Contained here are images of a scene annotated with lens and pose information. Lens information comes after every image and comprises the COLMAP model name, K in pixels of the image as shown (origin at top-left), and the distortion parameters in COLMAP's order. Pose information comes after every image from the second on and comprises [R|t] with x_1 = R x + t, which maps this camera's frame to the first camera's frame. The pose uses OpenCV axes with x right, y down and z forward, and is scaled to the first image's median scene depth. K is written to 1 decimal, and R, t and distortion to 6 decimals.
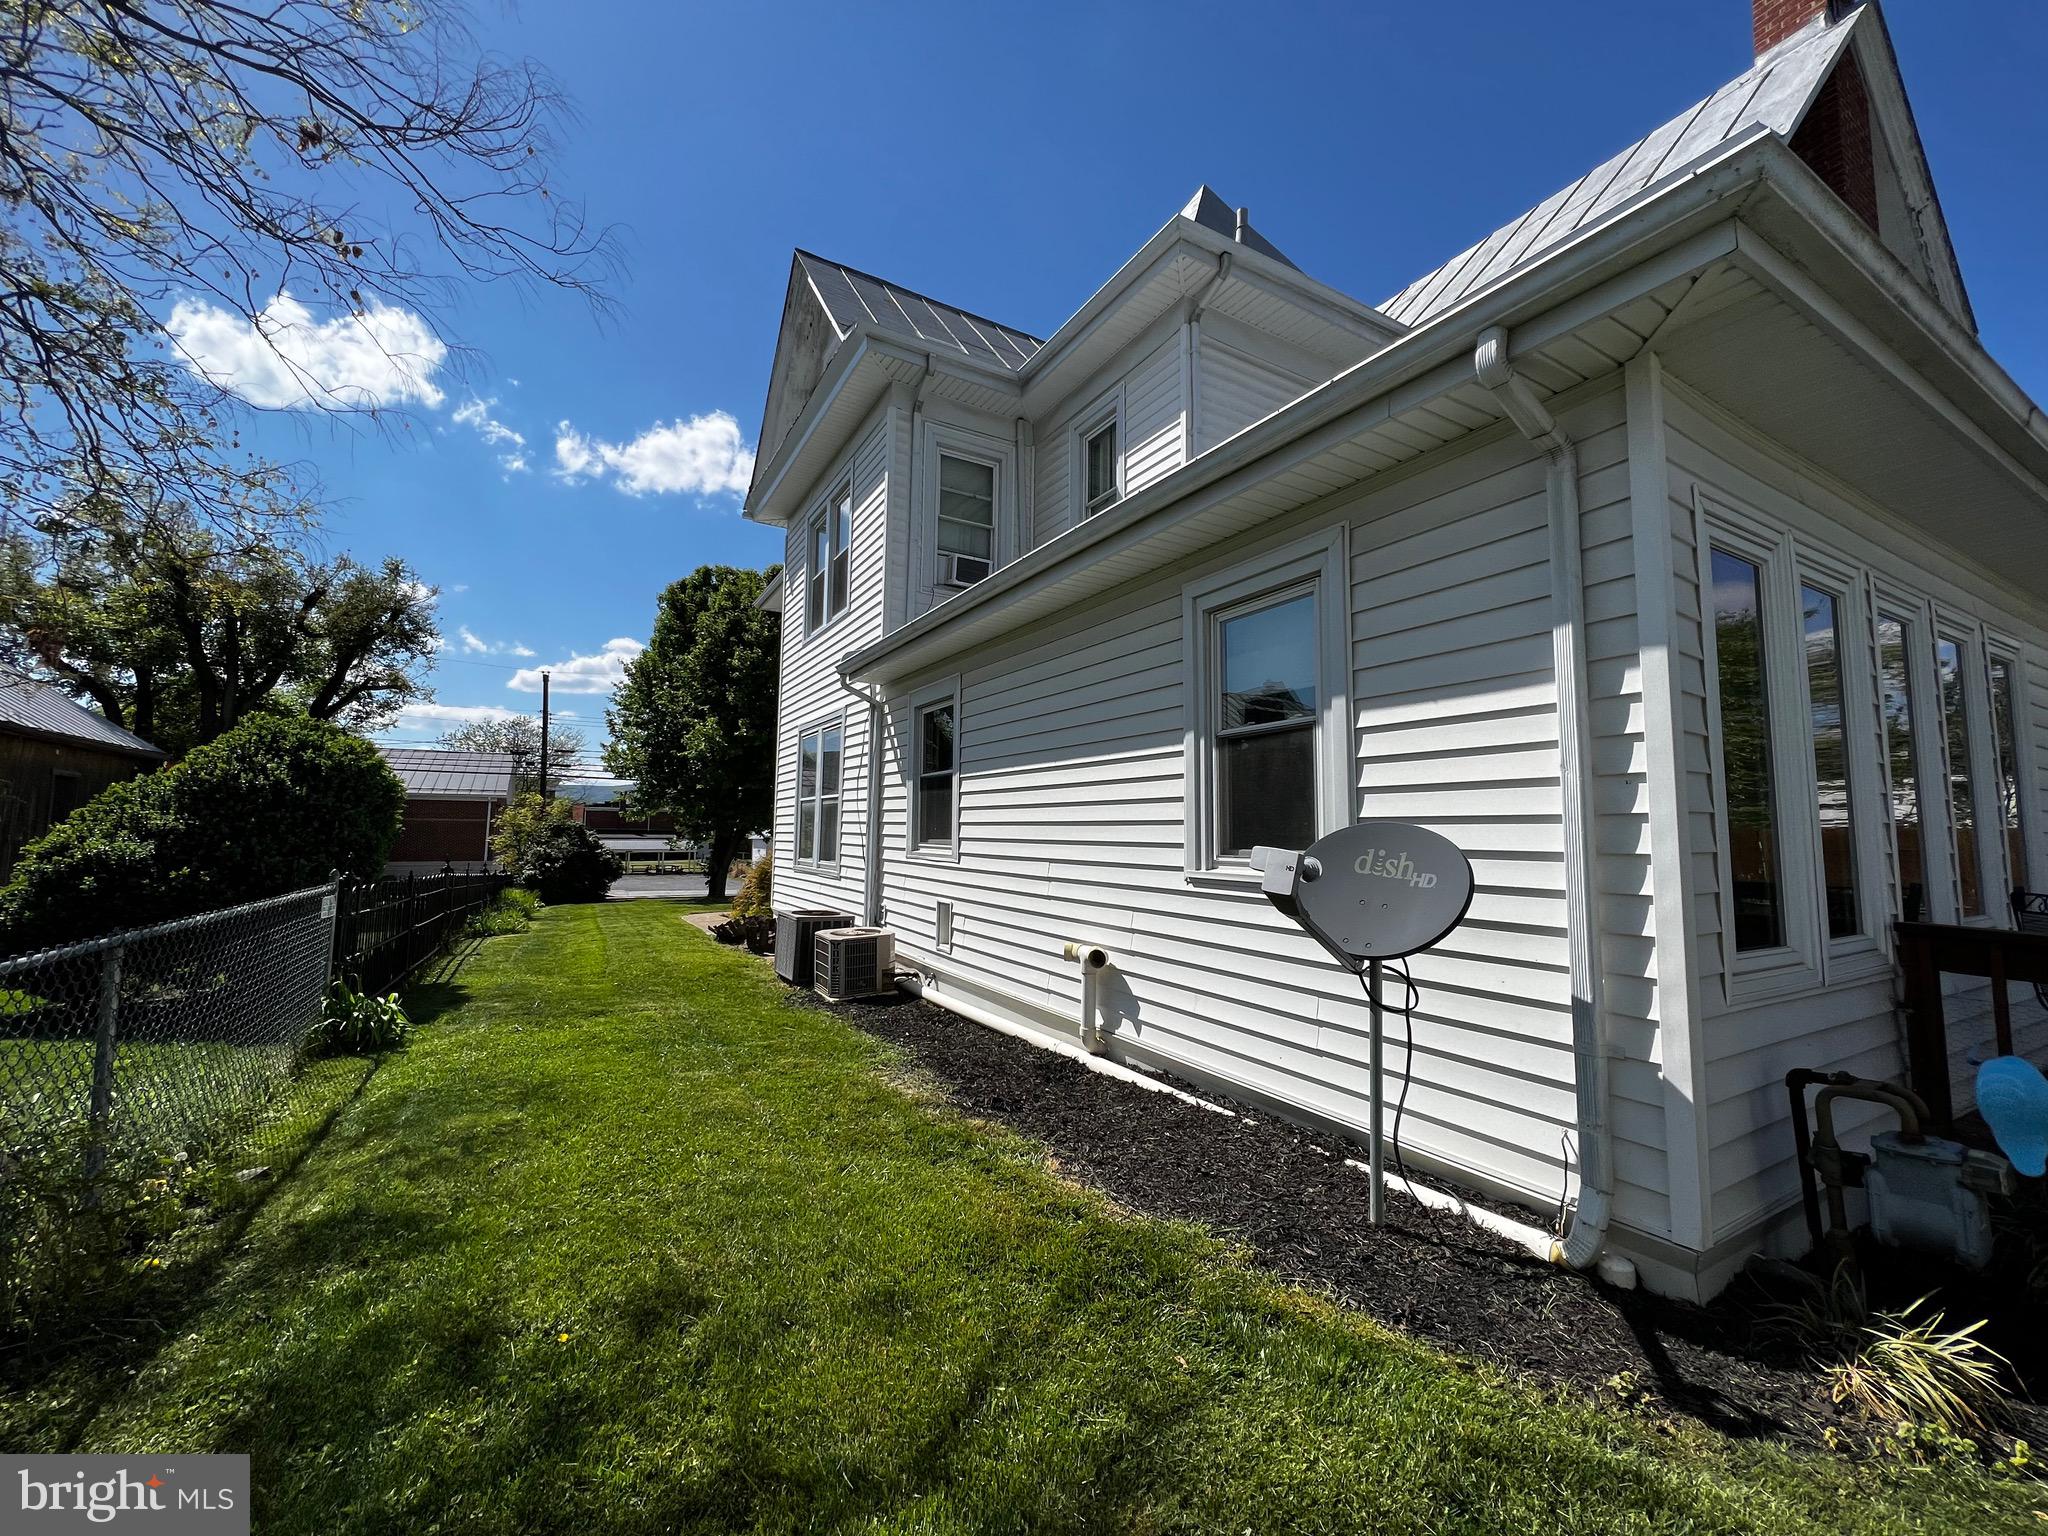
lens RADIAL K [[820.4, 0, 1024.0], [0, 820.4, 768.0], [0, 0, 1]] dist [-0.011064, 0.003674]
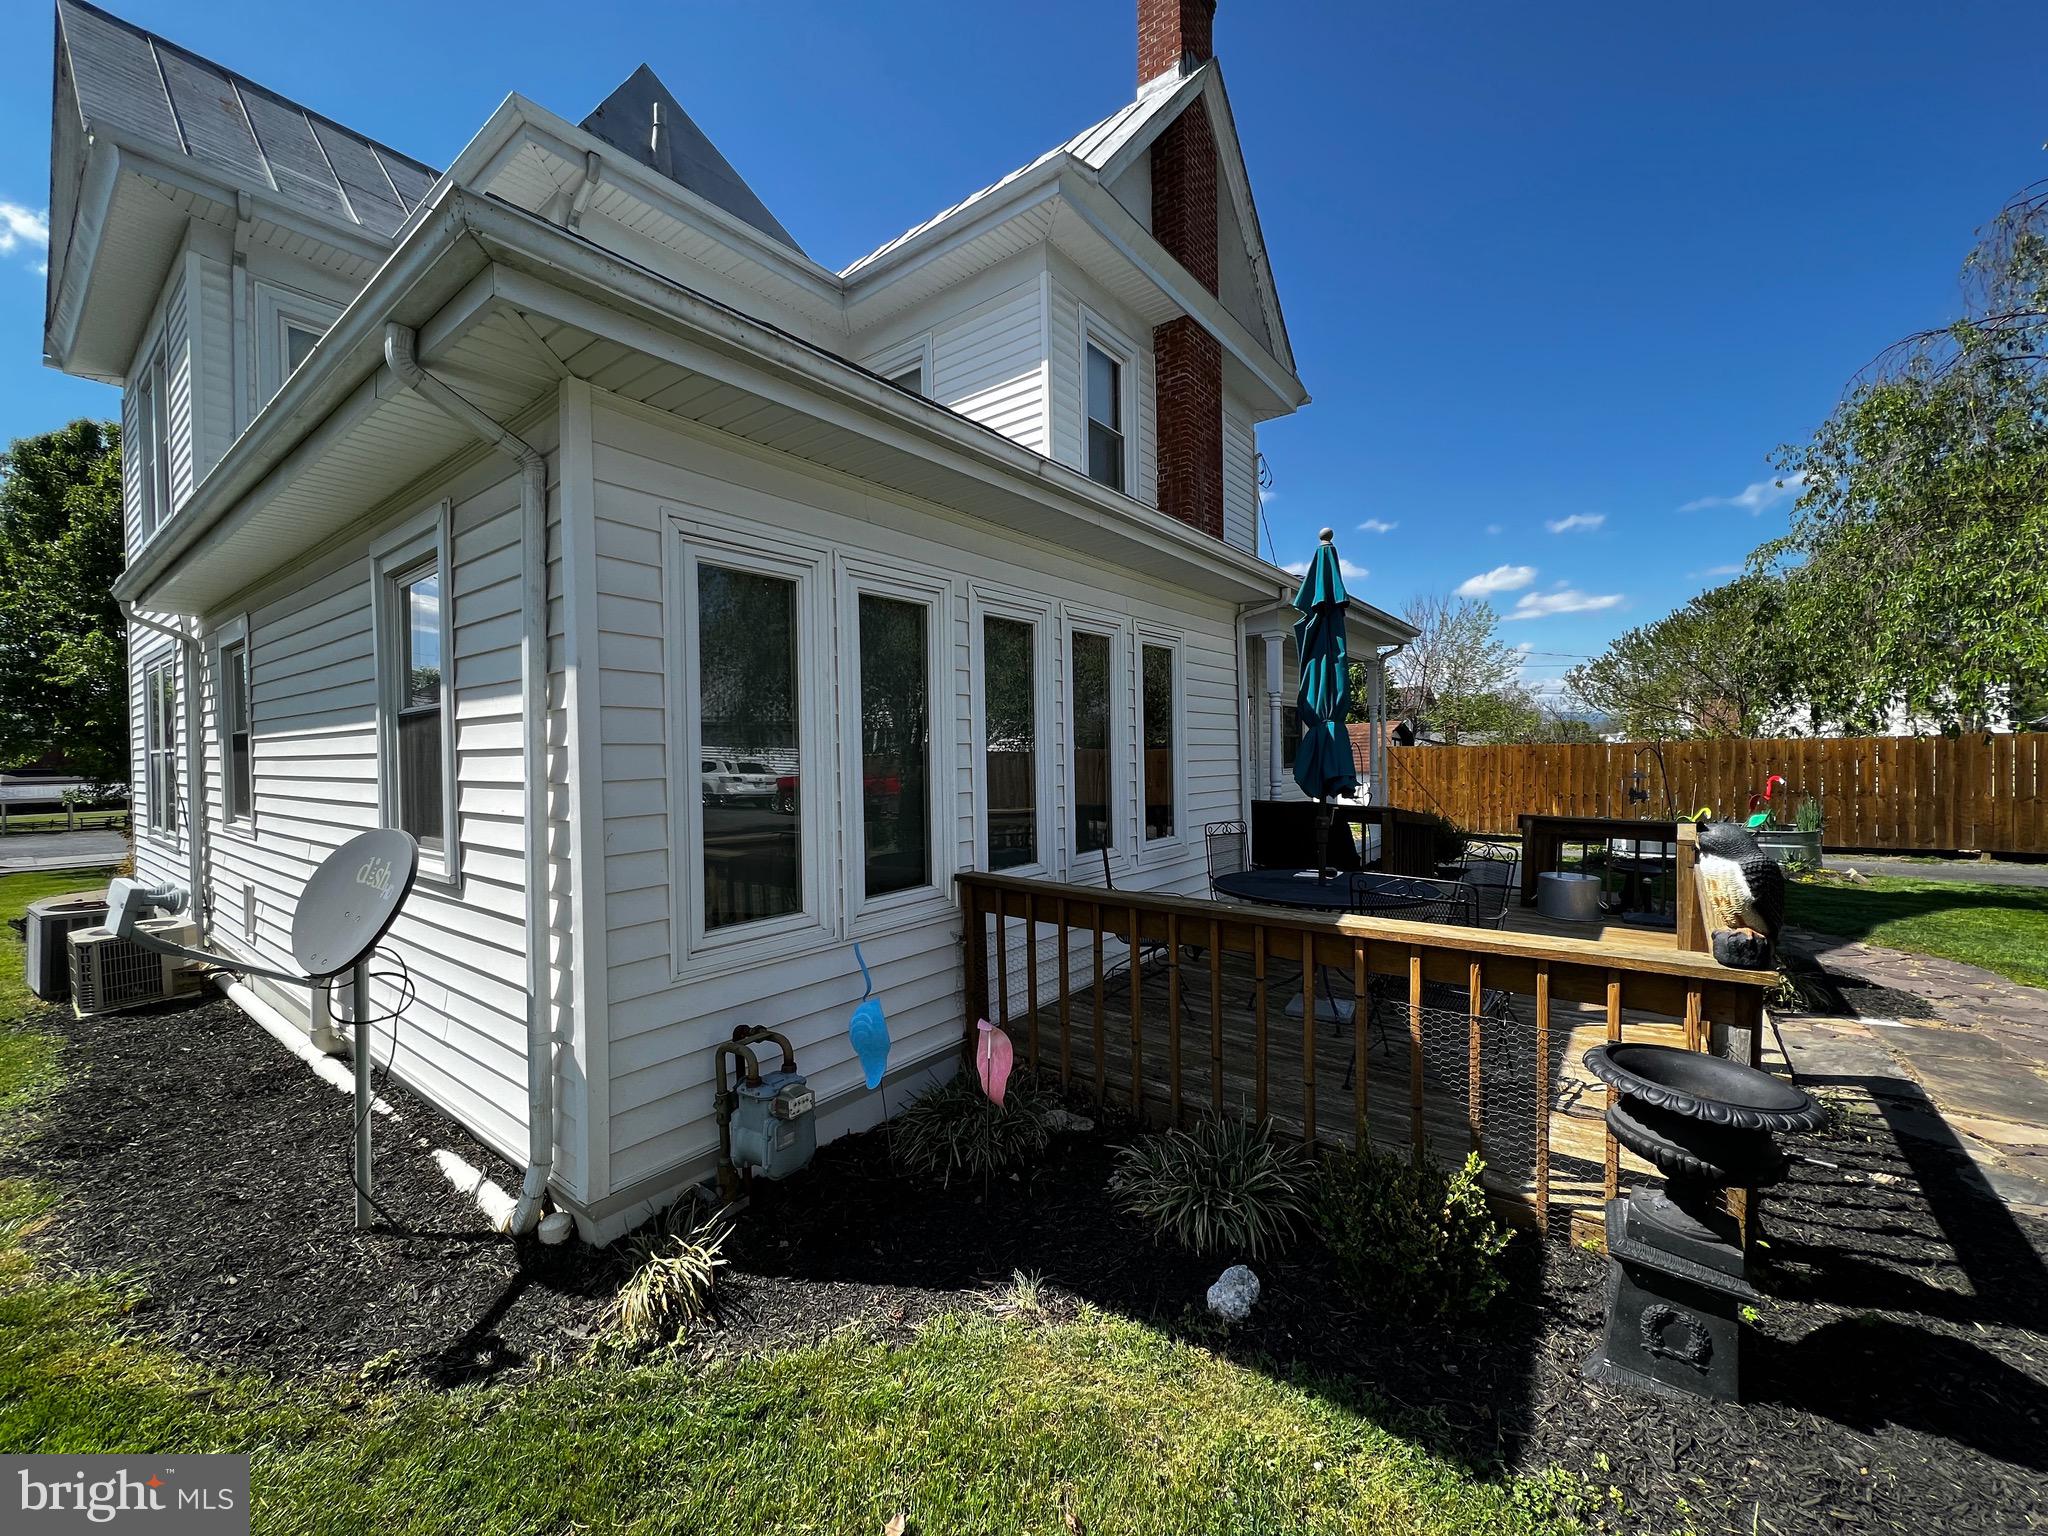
lens RADIAL K [[820.4, 0, 1024.0], [0, 820.4, 768.0], [0, 0, 1]] dist [-0.011064, 0.003674]
pose [[0.920012, -0.033804, 0.390430, 0.316190], [-0.004629, 0.995266, 0.097079, -0.042912], [-0.391863, -0.091121, 0.915500, -0.076485]]
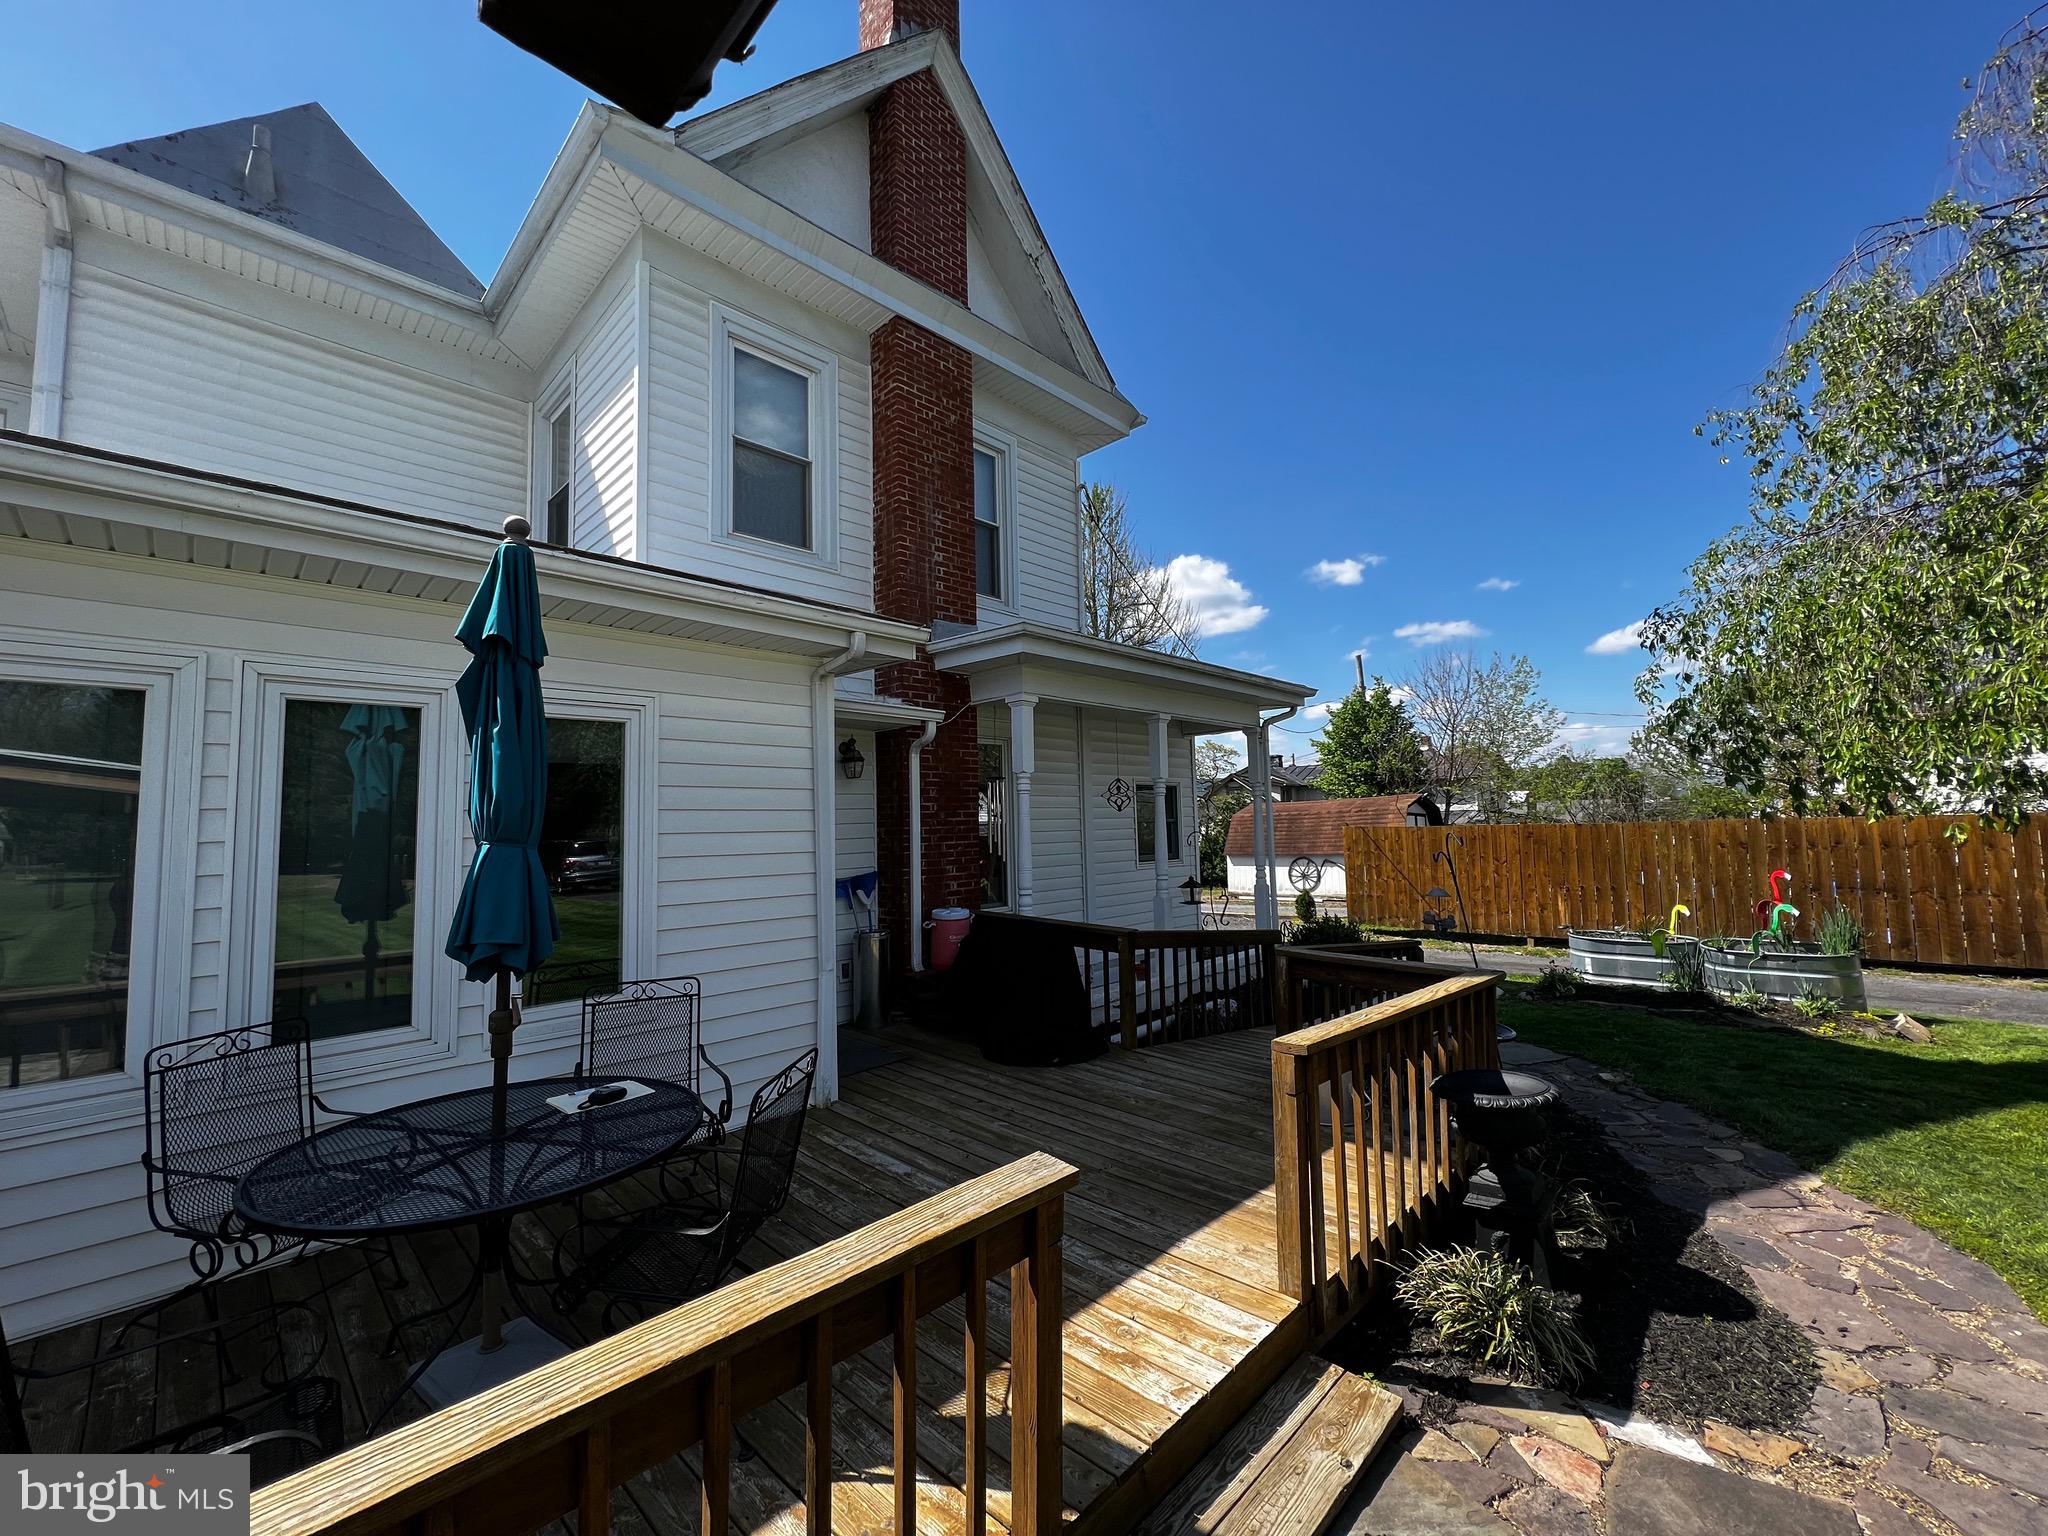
lens RADIAL K [[820.4, 0, 1024.0], [0, 820.4, 768.0], [0, 0, 1]] dist [-0.011064, 0.003674]
pose [[0.959607, -0.014152, 0.280989, 0.901444], [0.012274, 0.999889, 0.008439, -0.051842], [-0.281077, -0.004649, 0.959674, 0.001592]]
